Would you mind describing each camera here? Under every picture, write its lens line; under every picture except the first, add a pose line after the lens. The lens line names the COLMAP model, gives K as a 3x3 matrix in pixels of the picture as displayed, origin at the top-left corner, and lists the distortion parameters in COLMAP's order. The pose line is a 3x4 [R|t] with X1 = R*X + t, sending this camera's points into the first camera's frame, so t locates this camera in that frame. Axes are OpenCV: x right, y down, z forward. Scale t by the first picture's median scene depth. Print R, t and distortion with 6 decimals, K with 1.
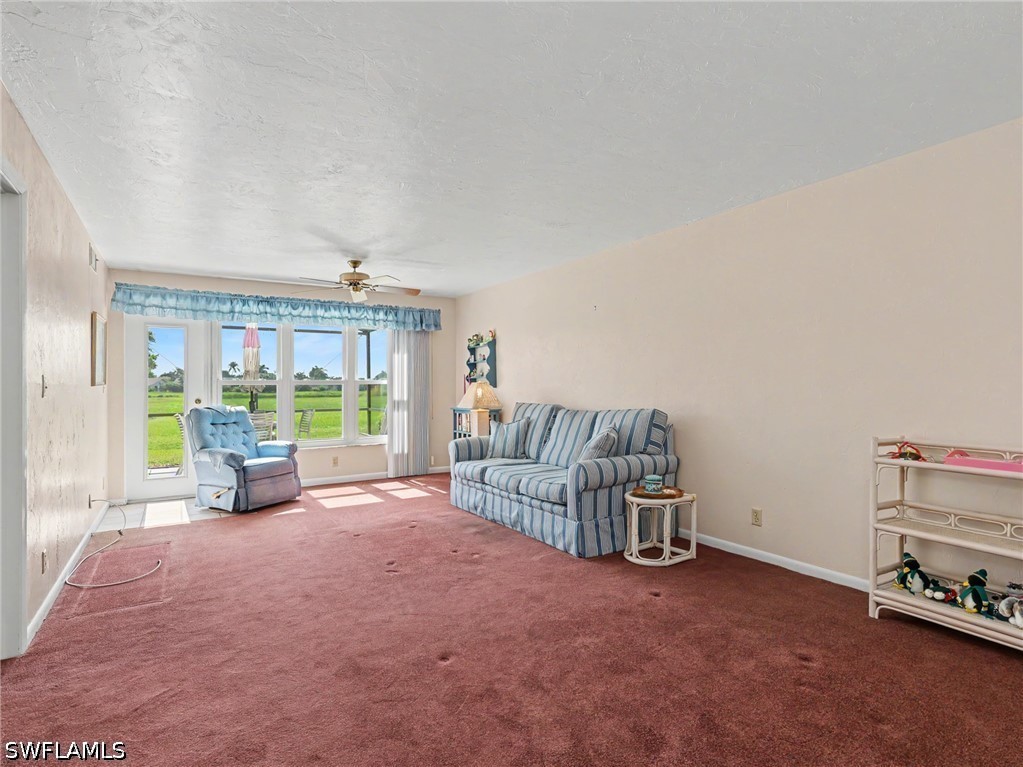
lens RADIAL K [[527.7, 0, 494.6], [0, 527.7, 386.4], [0, 0, 1]] dist [-0.000685, 0.002215]
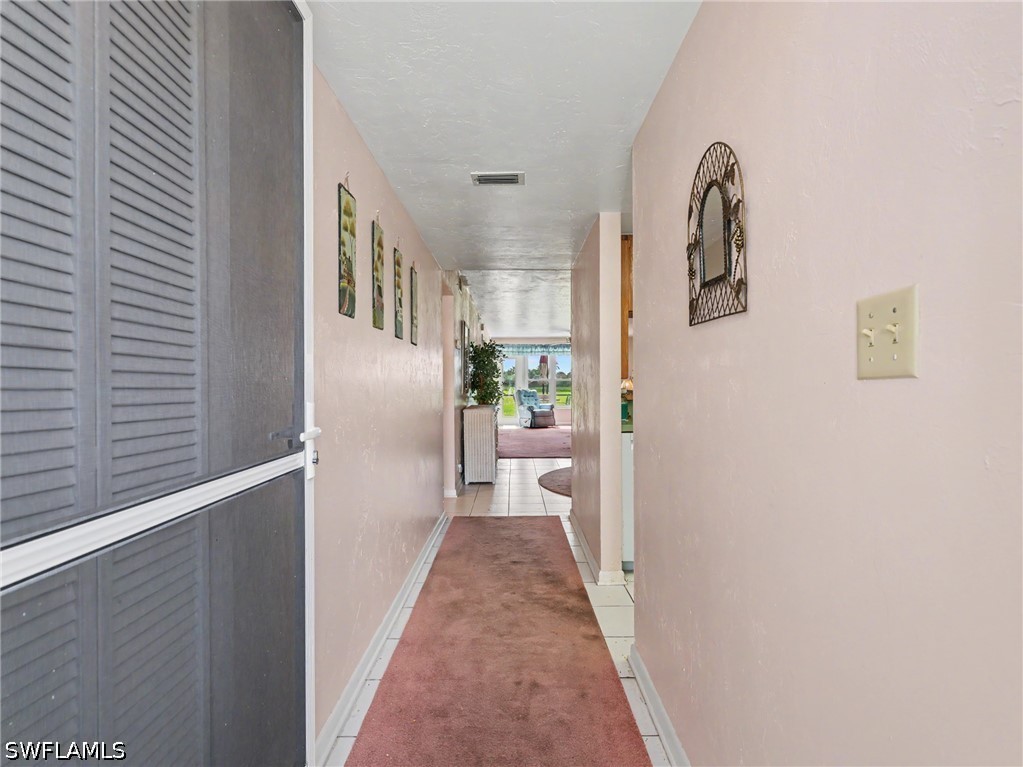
lens RADIAL K [[527.7, 0, 511.6], [0, 527.7, 381.7], [0, 0, 1]] dist [-0.000685, 0.002215]
pose [[0.856961, -0.001504, -0.515379, 0.830258], [0.001628, 0.999999, -0.000211, 0.000945], [0.515379, -0.000659, 0.856962, -1.392817]]
